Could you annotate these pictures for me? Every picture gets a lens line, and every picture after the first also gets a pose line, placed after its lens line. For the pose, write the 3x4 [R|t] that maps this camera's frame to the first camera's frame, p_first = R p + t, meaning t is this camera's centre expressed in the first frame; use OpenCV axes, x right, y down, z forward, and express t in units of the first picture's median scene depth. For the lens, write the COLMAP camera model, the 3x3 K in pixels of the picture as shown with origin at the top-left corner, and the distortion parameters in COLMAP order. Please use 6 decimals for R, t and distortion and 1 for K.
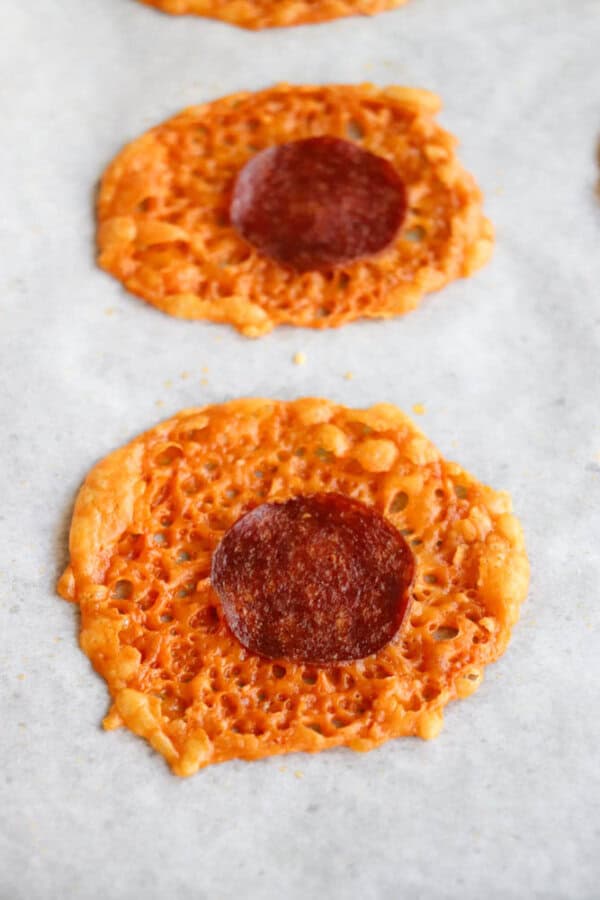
lens RADIAL K [[1910.6, 0, 300.0], [0, 1910.6, 450.0], [0, 0, 1]] dist [0.133491, 0.153759]
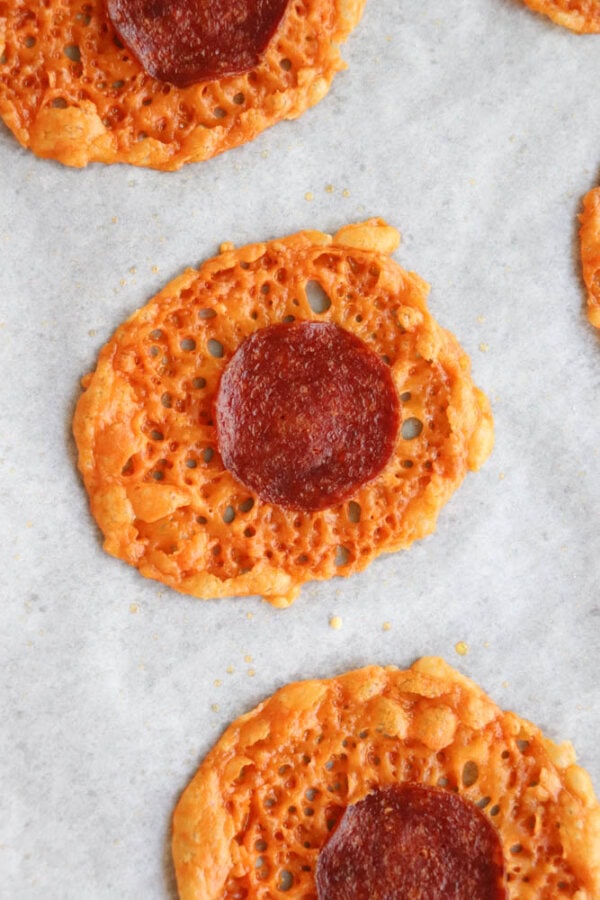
lens RADIAL K [[1910.6, 0, 300.0], [0, 1910.6, 450.0], [0, 0, 1]] dist [0.133491, 0.153759]
pose [[0.971066, -0.236953, 0.029717, -0.028574], [0.183993, 0.821682, 0.539431, -0.713781], [-0.152238, -0.518356, 0.841505, 0.218261]]
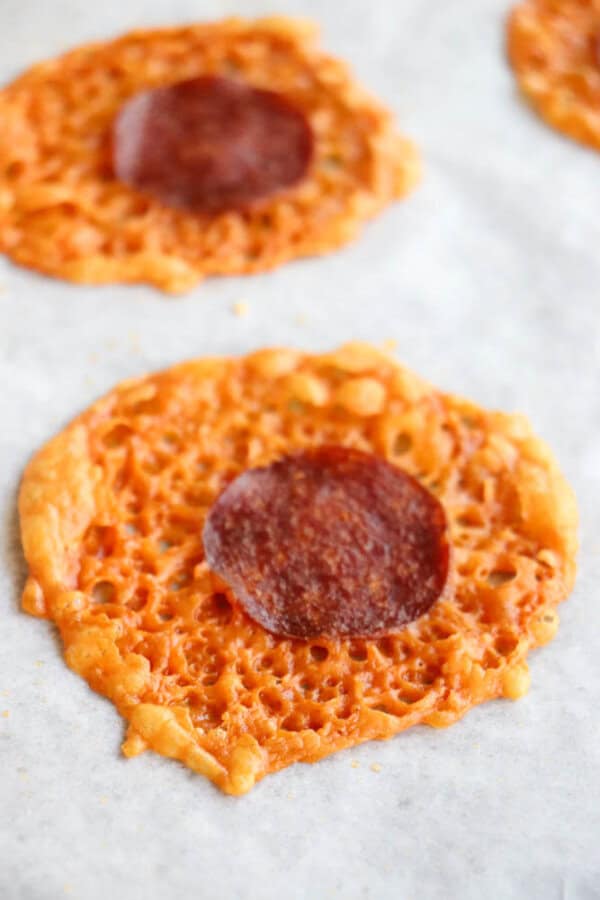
lens RADIAL K [[1910.6, 0, 300.0], [0, 1910.6, 450.0], [0, 0, 1]] dist [0.133491, 0.153759]
pose [[0.973139, -0.150460, 0.174249, -0.140273], [0.163576, 0.984488, -0.063450, 0.076654], [-0.161999, 0.090249, 0.982655, 0.181888]]
